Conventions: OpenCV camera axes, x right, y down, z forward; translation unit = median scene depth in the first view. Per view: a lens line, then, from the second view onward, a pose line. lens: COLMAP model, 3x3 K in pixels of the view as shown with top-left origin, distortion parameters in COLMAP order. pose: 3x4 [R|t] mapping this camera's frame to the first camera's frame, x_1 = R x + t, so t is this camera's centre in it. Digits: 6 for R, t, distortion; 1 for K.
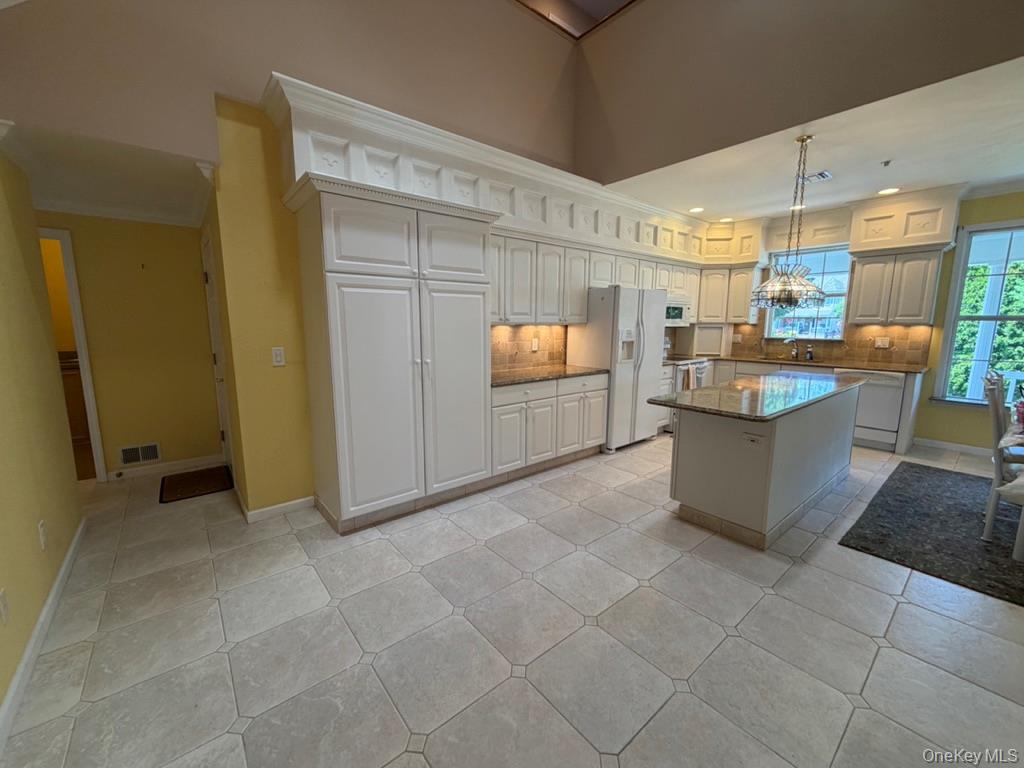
lens RADIAL K [[412.0, 0, 509.2], [0, 412.0, 384.4], [0, 0, 1]] dist [-0.000916, -0.000871]
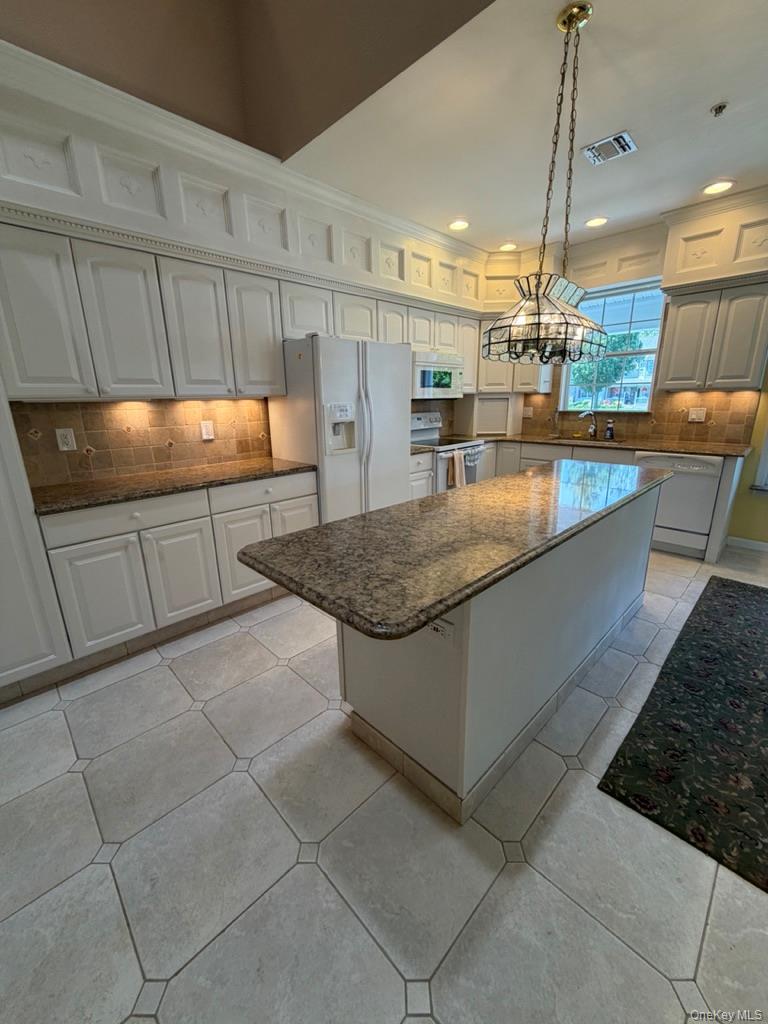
lens RADIAL K [[412.0, 0, 385.1], [0, 412.0, 509.6], [0, 0, 1]] dist [-0.000916, -0.000871]
pose [[0.995435, -0.041733, 0.085832, 0.284184], [0.031516, 0.992618, 0.117120, -0.038283], [-0.090086, -0.113881, 0.989402, 0.305107]]
